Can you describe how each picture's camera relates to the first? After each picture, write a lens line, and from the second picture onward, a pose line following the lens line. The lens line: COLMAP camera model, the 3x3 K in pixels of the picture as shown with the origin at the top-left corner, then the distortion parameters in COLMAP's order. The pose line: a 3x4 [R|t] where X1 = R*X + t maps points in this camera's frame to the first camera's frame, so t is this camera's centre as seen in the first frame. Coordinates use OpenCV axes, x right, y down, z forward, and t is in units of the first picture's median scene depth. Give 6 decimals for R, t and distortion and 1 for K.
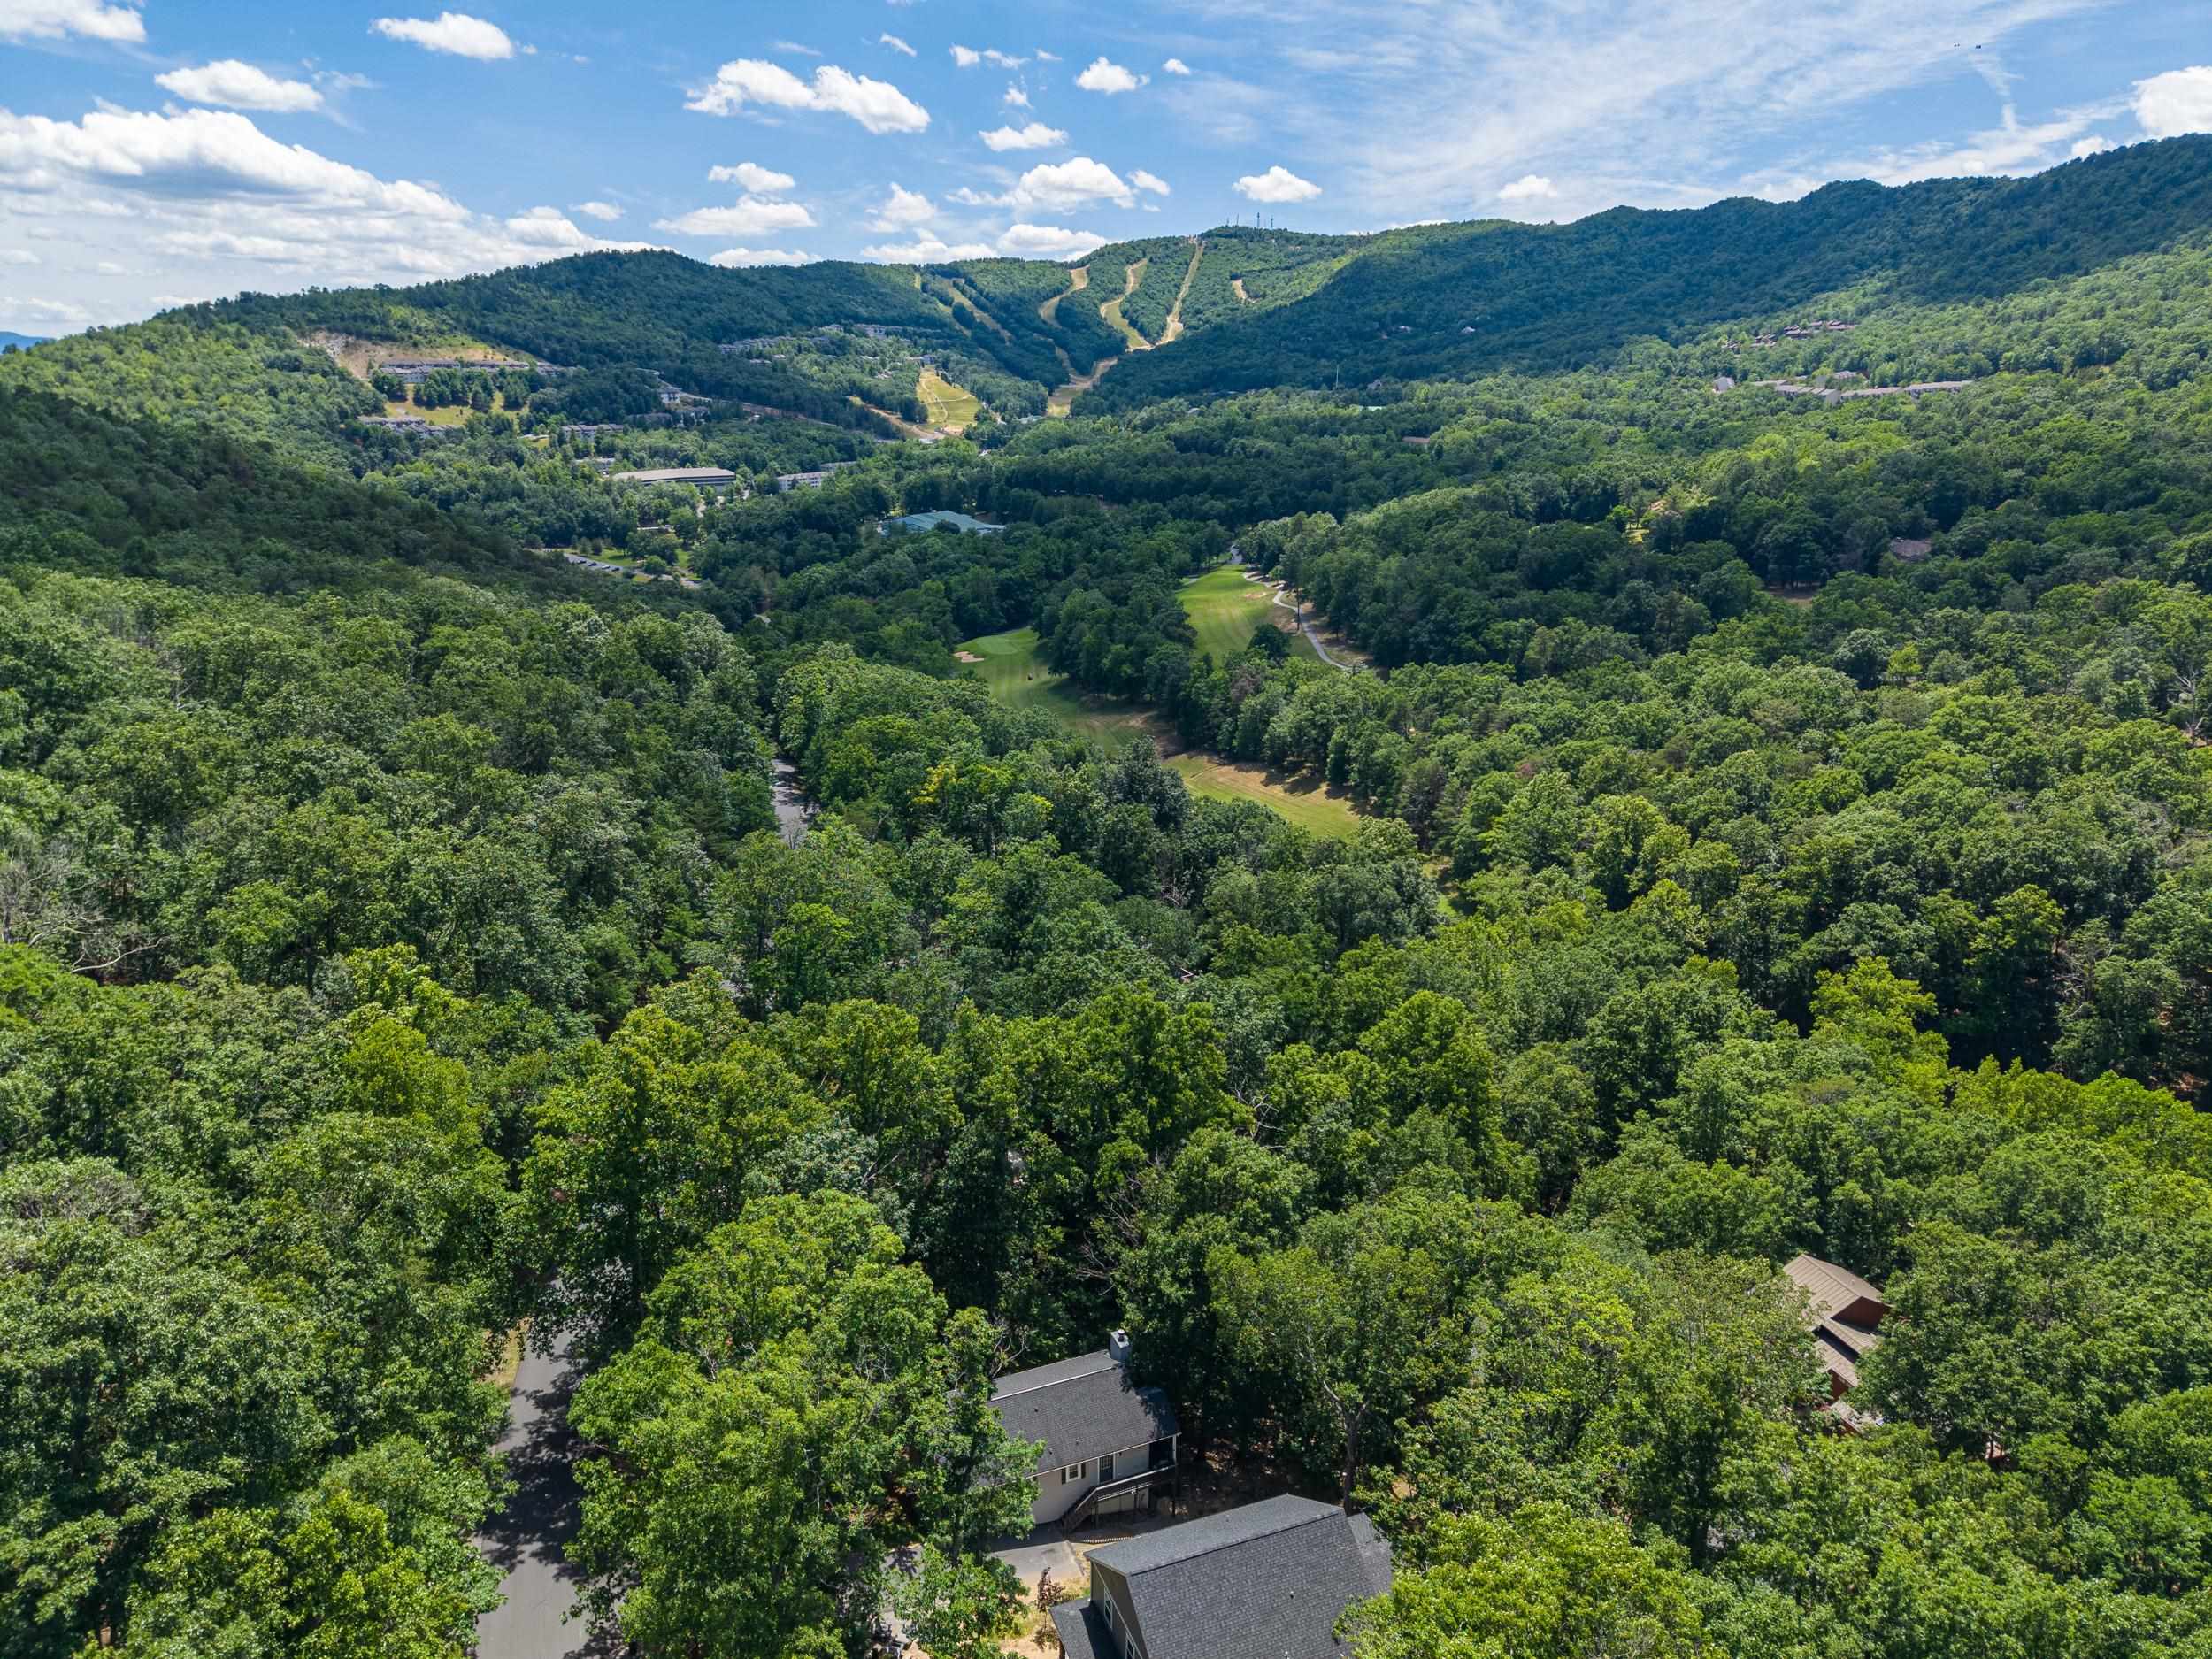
lens RADIAL K [[1519.1, 0, 1071.7], [0, 1519.1, 828.3], [0, 0, 1]] dist [0.007363, -0.000881]
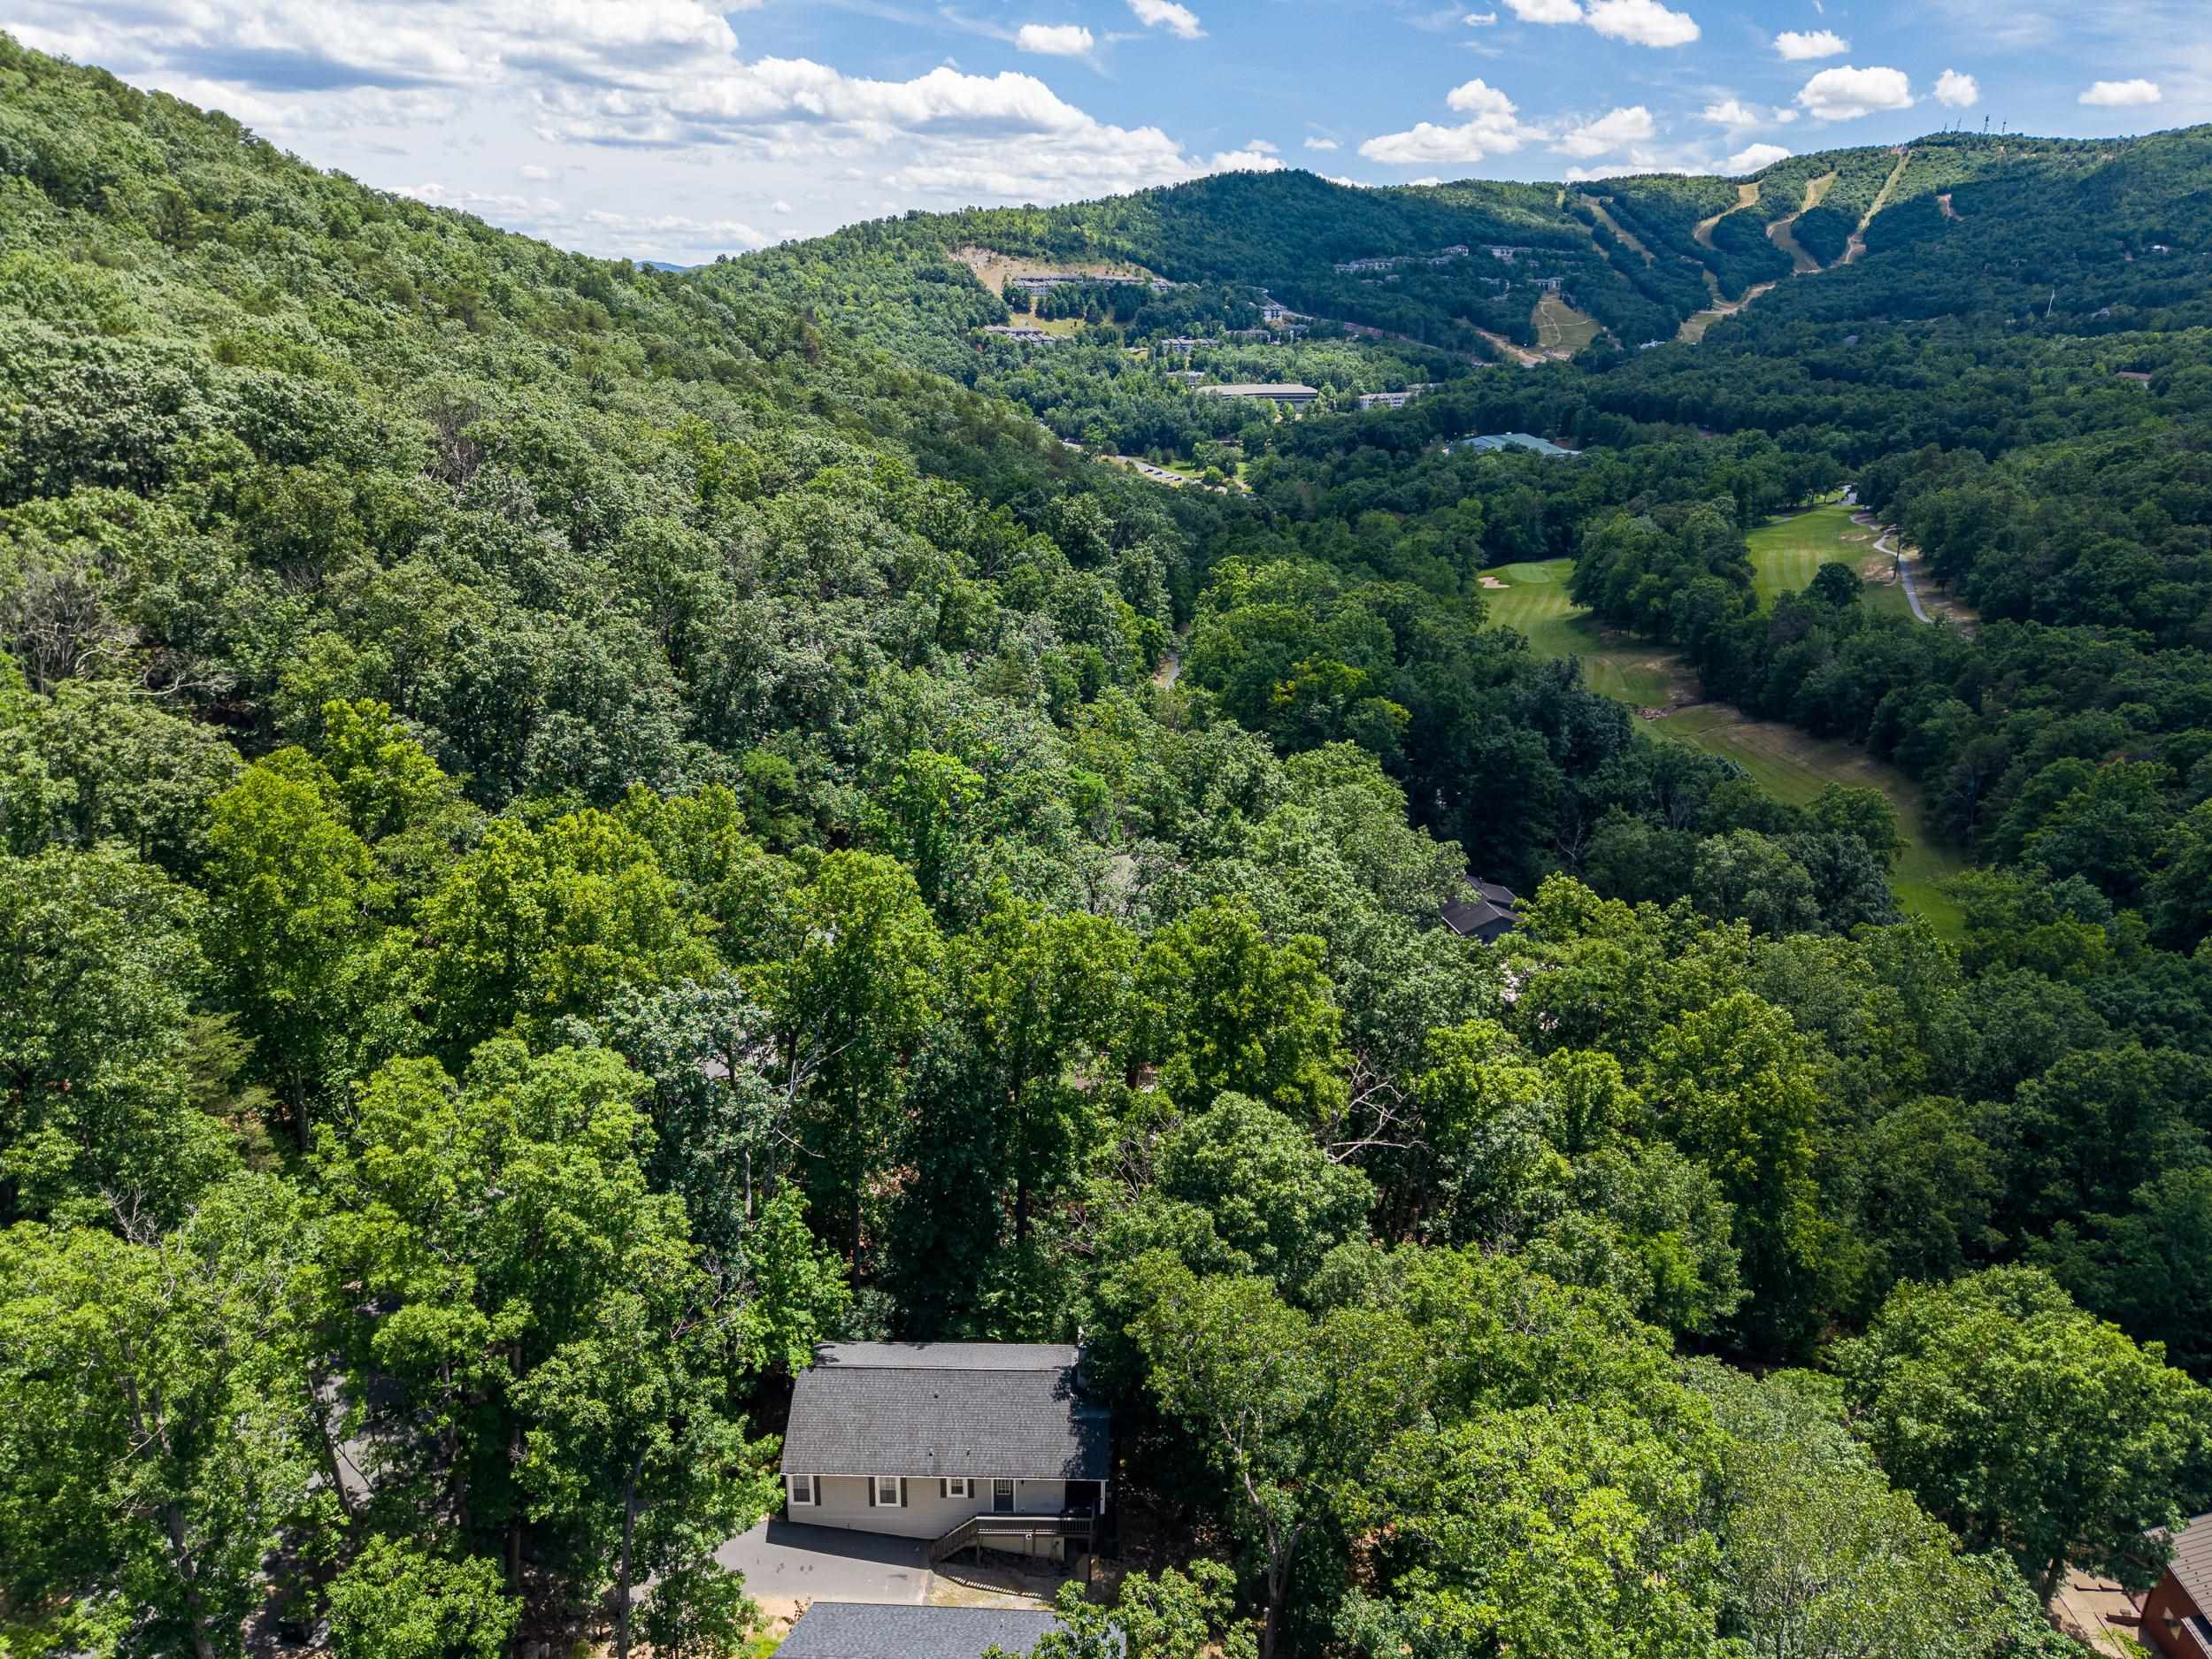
lens RADIAL K [[1455.7, 0, 1125.2], [0, 1455.7, 833.9], [0, 0, 1]] dist [0.062272, -0.068301]
pose [[0.922749, 0.140771, -0.358773, 0.049194], [-0.124518, 0.989875, 0.068141, 0.004888], [0.364733, -0.018203, 0.930934, 0.054581]]
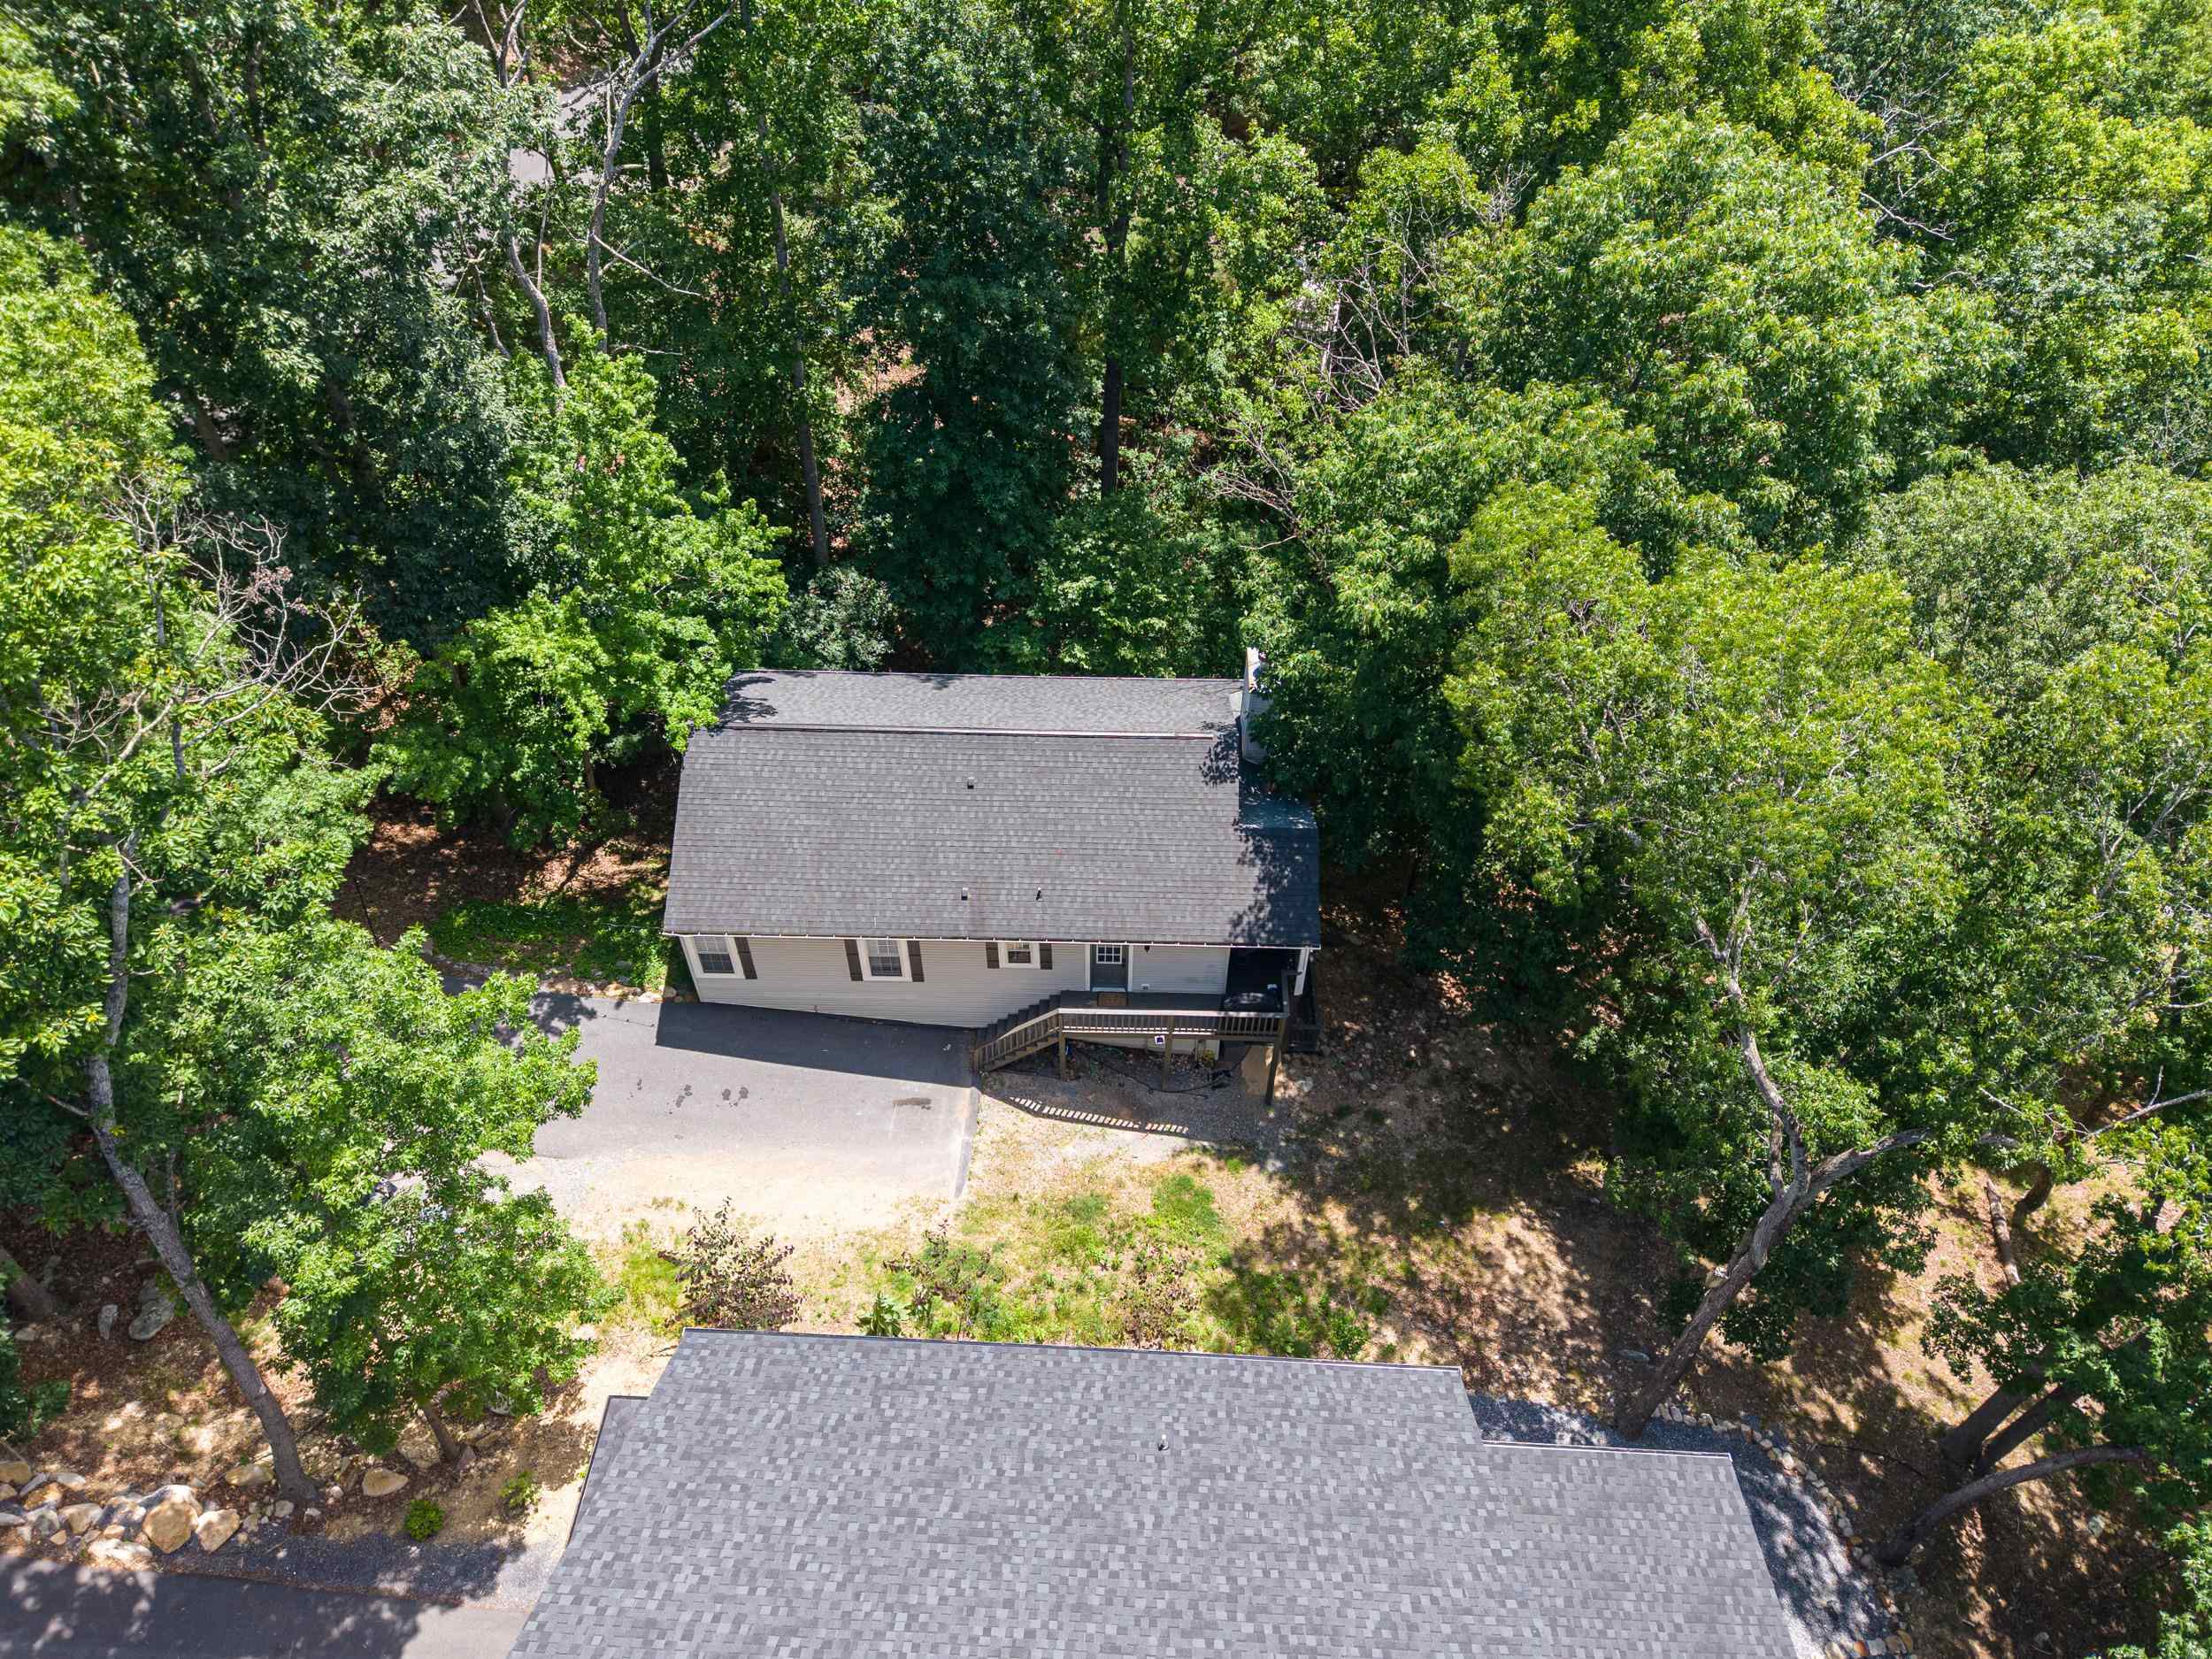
lens RADIAL K [[1519.1, 0, 1071.7], [0, 1519.1, 828.3], [0, 0, 1]] dist [0.007363, -0.000881]
pose [[0.902064, 0.304095, -0.306280, 0.020184], [-0.108564, 0.846686, 0.520900, 0.030587], [0.417726, -0.436634, 0.796778, 0.114312]]
